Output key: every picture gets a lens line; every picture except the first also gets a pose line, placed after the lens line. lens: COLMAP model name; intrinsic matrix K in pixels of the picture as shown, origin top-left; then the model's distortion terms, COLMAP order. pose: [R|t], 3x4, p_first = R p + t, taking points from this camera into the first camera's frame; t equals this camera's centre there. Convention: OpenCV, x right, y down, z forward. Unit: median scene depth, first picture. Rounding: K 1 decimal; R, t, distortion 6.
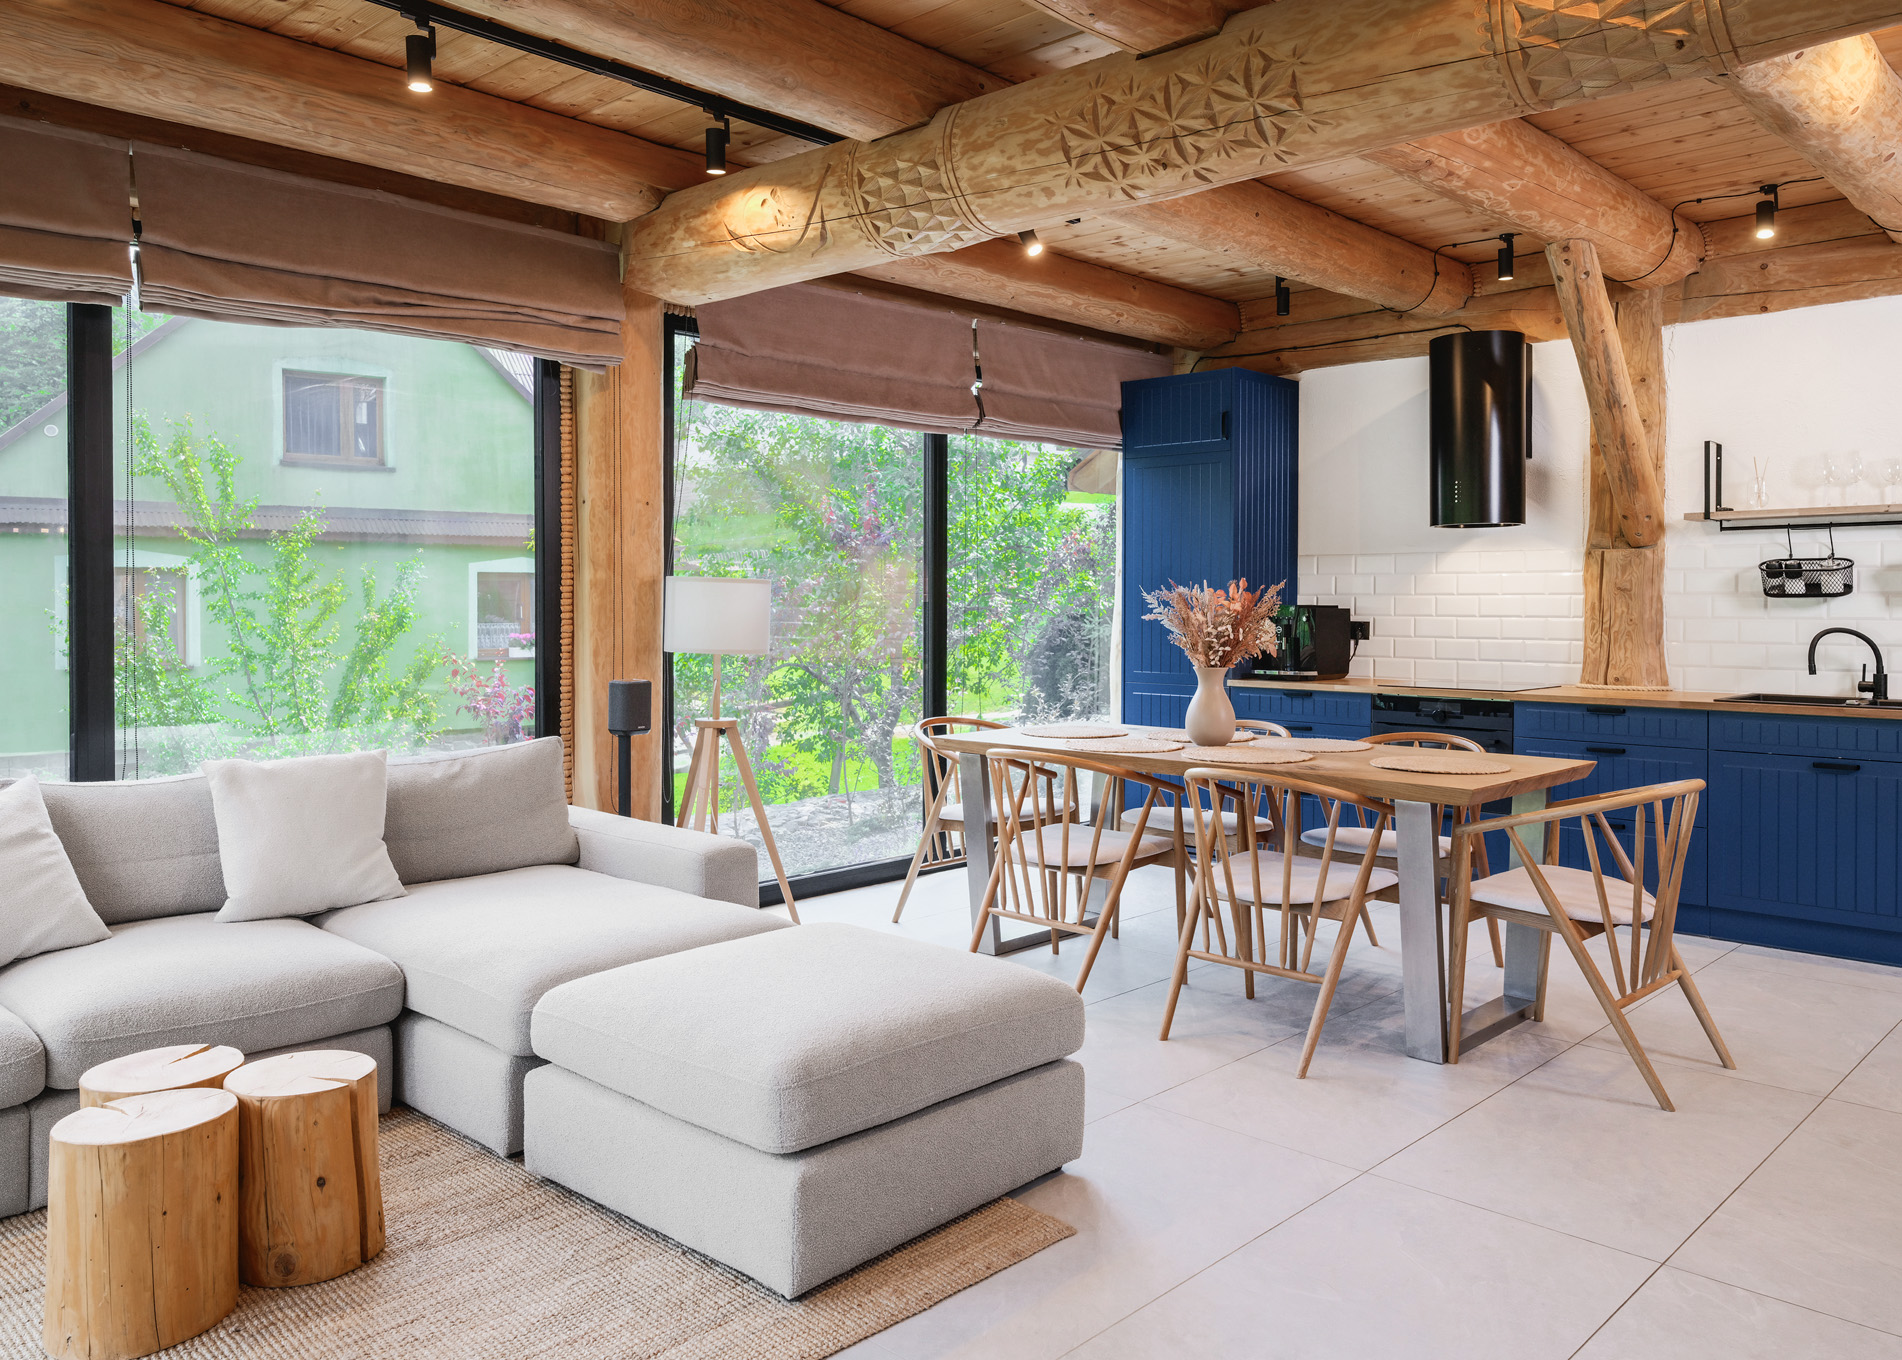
lens RADIAL K [[1369.7, 0, 917.7], [0, 1369.7, 617.9], [0, 0, 1]] dist [0.031887, -0.027054]
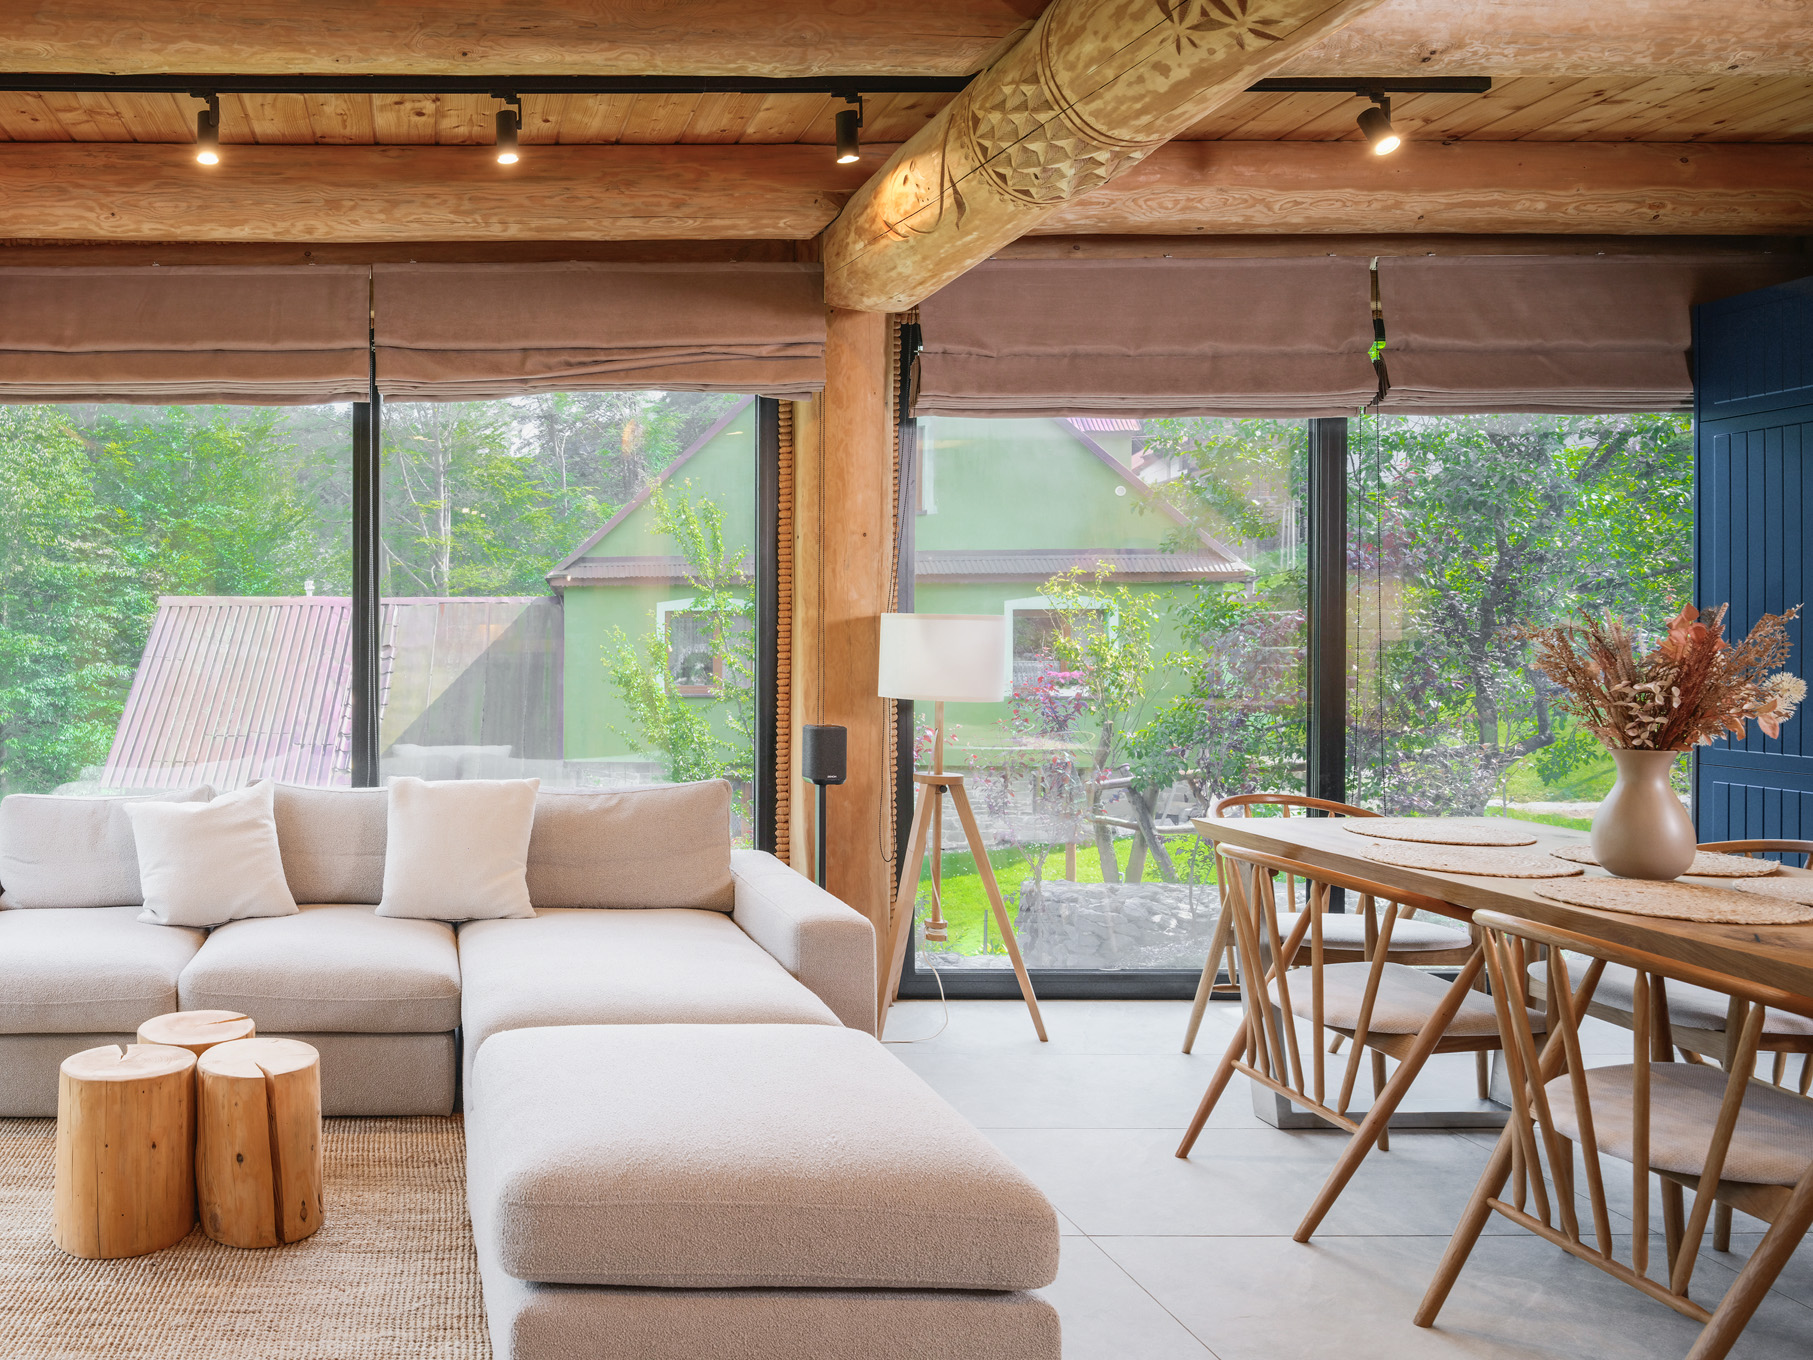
lens RADIAL K [[1337.5, 0, 1071.5], [0, 1337.5, 635.9], [0, 0, 1]] dist [-0.015311, 0.024931]
pose [[0.700761, -0.000414, -0.713396, 0.559209], [-0.008166, 0.999930, -0.008601, -0.009057], [0.713349, 0.011853, 0.700709, 0.487760]]
